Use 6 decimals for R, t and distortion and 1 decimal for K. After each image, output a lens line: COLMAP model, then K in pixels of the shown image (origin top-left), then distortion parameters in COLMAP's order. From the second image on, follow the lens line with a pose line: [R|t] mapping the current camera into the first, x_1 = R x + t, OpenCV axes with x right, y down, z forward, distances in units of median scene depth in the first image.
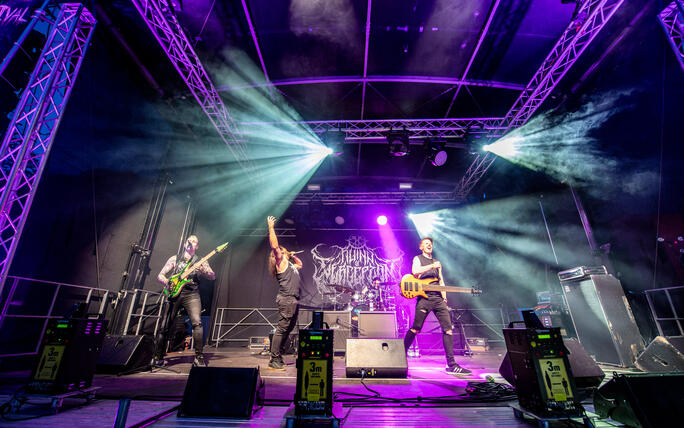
lens RADIAL K [[274.7, 0, 348.8], [0, 274.7, 215.4], [0, 0, 1]] dist [-0.000815, -0.005163]
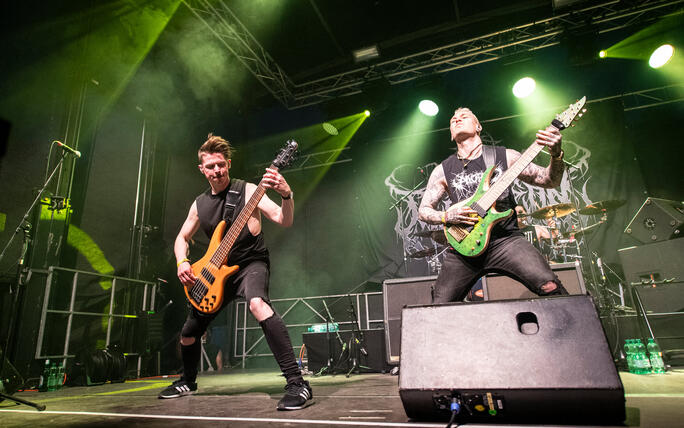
lens RADIAL K [[440.8, 0, 341.4], [0, 440.8, 201.4], [0, 0, 1]] dist [0.000903, -0.000147]
pose [[0.931086, -0.157355, -0.329118, 0.092403], [0.180258, 0.982803, 0.040065, 0.215590], [0.317154, -0.096630, 0.943438, 0.364098]]
